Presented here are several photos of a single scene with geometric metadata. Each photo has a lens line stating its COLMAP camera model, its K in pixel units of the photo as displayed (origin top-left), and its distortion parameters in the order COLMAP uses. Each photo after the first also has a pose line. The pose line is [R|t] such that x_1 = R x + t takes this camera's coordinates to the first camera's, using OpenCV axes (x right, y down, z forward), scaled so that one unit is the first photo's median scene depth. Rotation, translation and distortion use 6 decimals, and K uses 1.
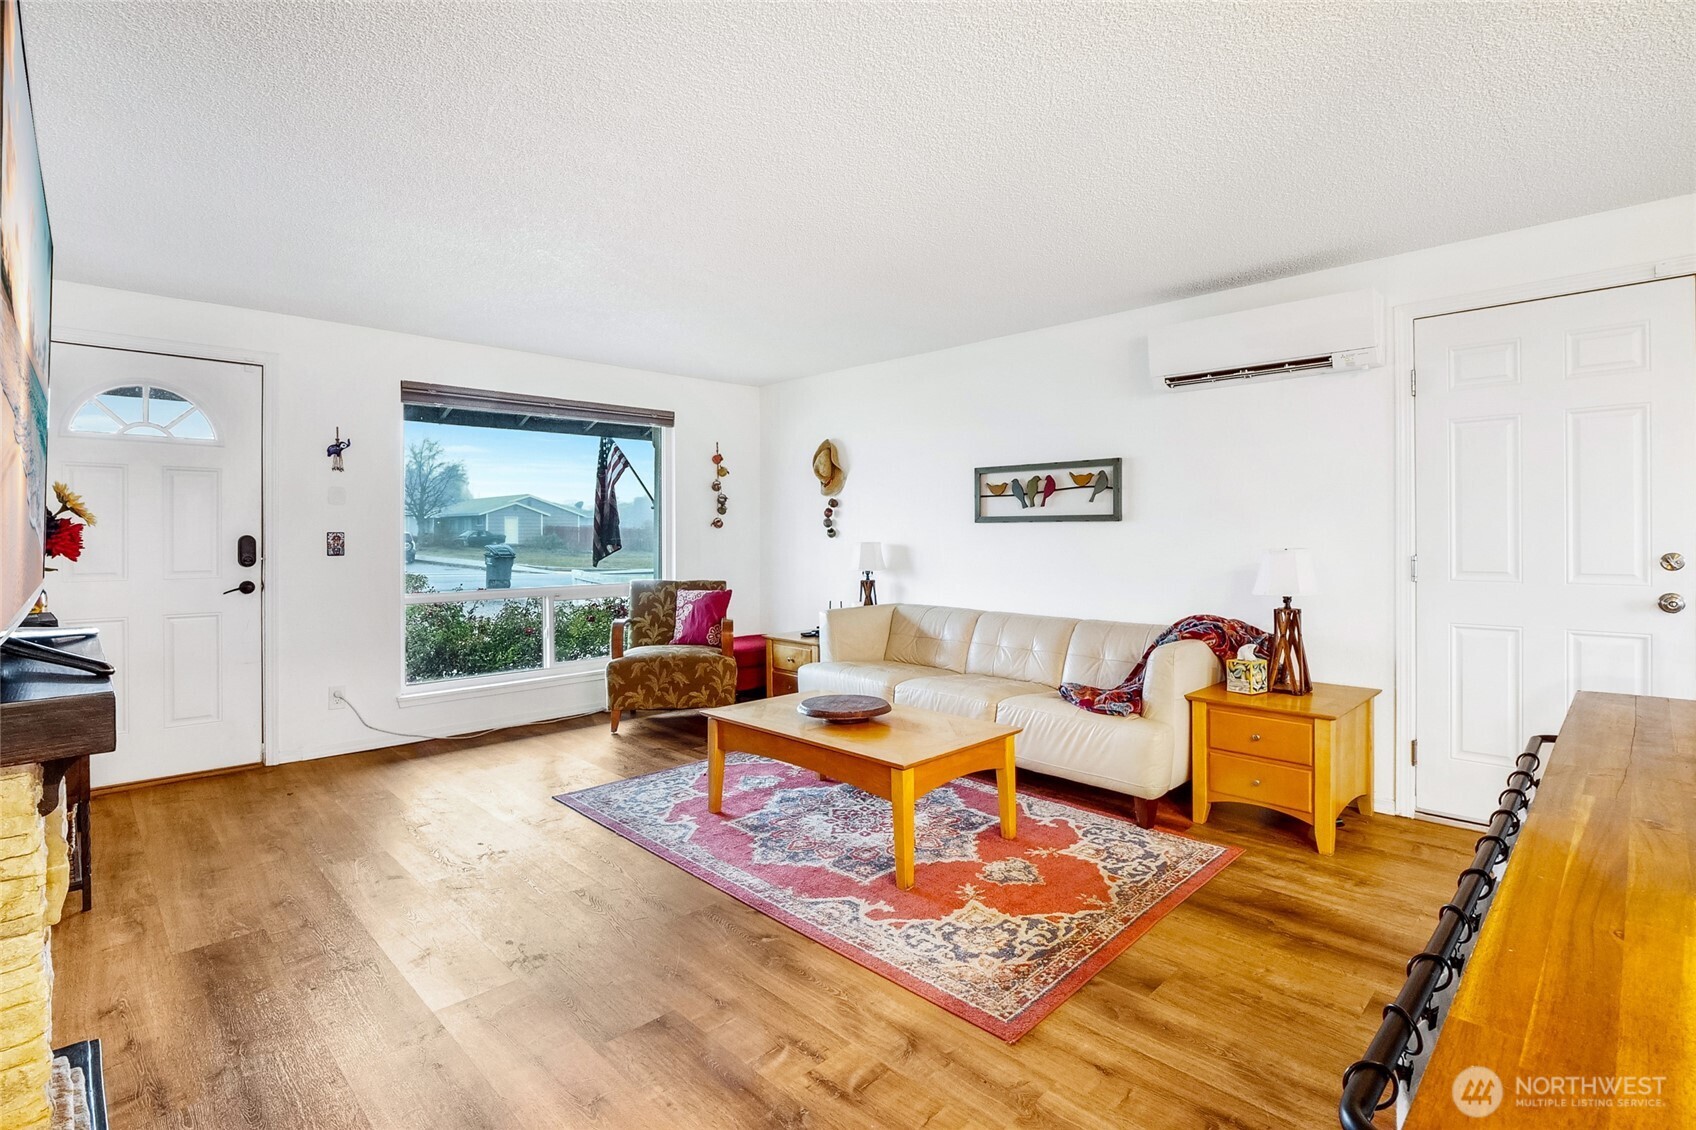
lens RADIAL K [[801.8, 0, 855.5], [0, 801.8, 547.0], [0, 0, 1]] dist [-0.011741, -0.000201]
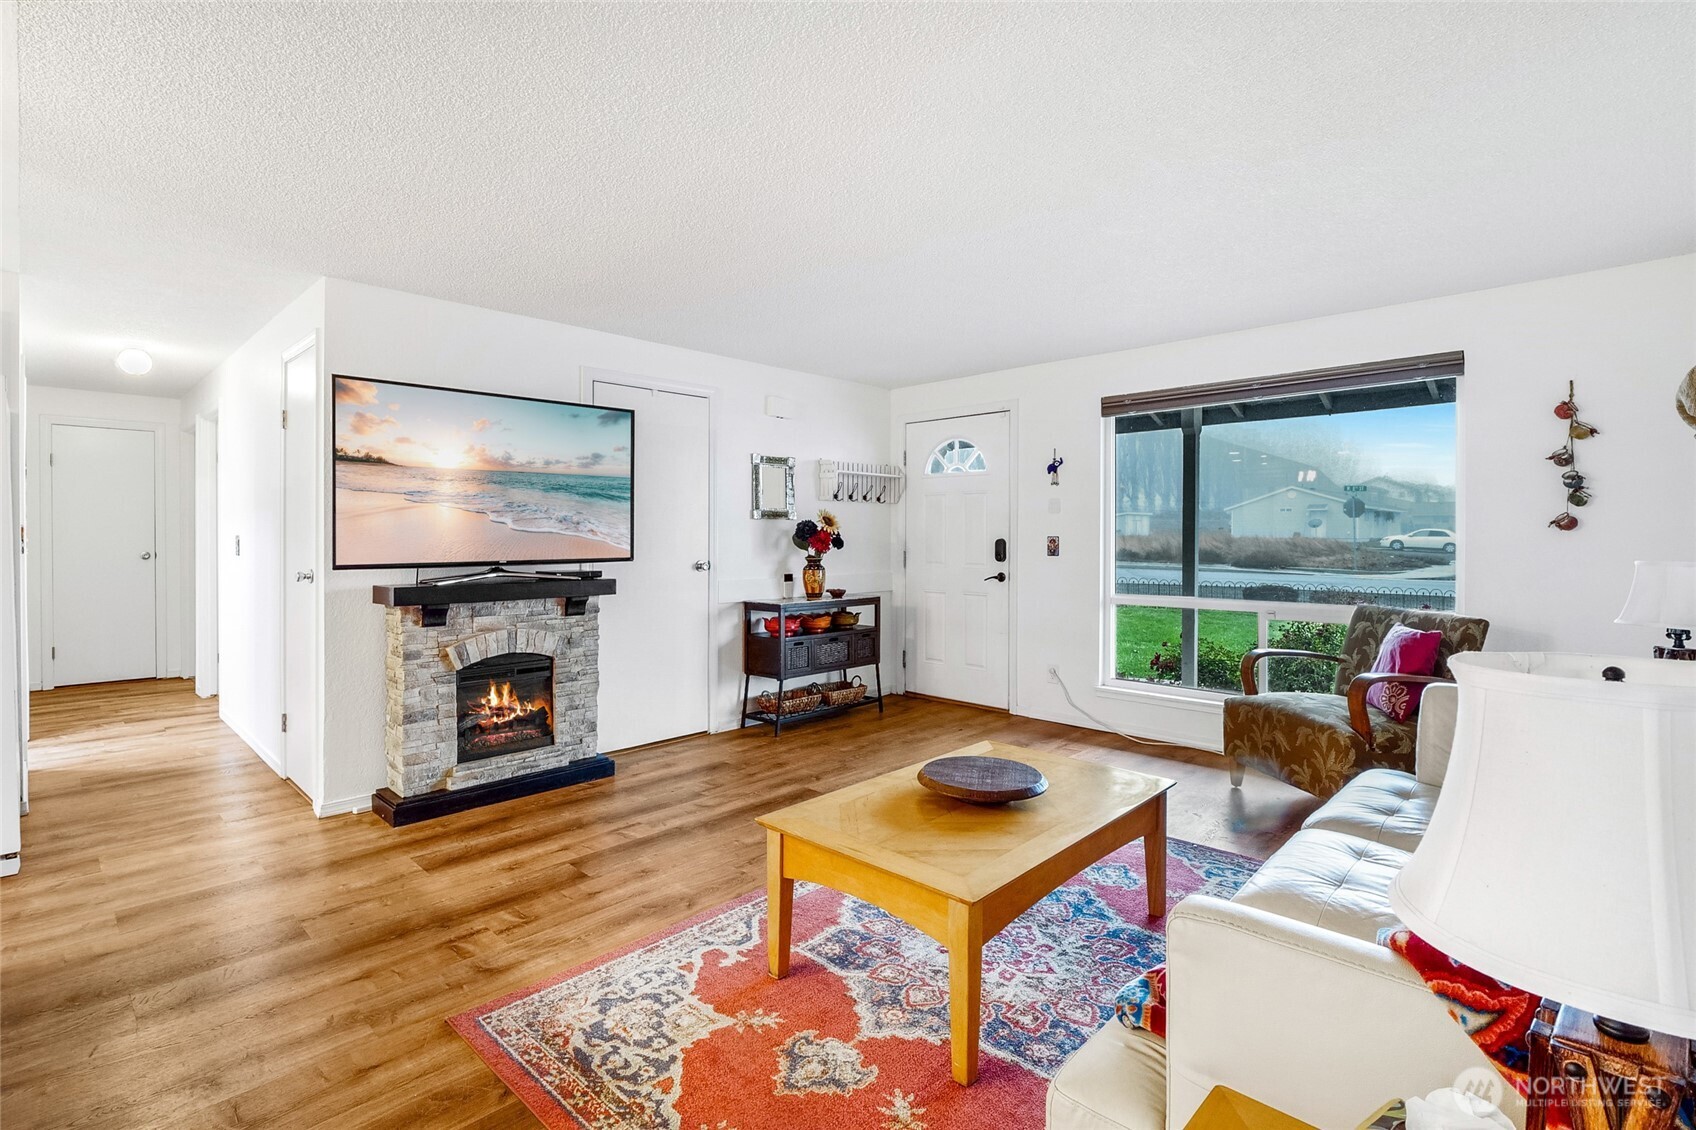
lens RADIAL K [[801.8, 0, 834.5], [0, 801.8, 534.7], [0, 0, 1]] dist [-0.011741, -0.000201]
pose [[0.006665, 0.001047, -0.999977, 0.799682], [-0.017504, 0.999846, 0.000930, -0.023792], [0.999825, 0.017498, 0.006682, 0.948492]]
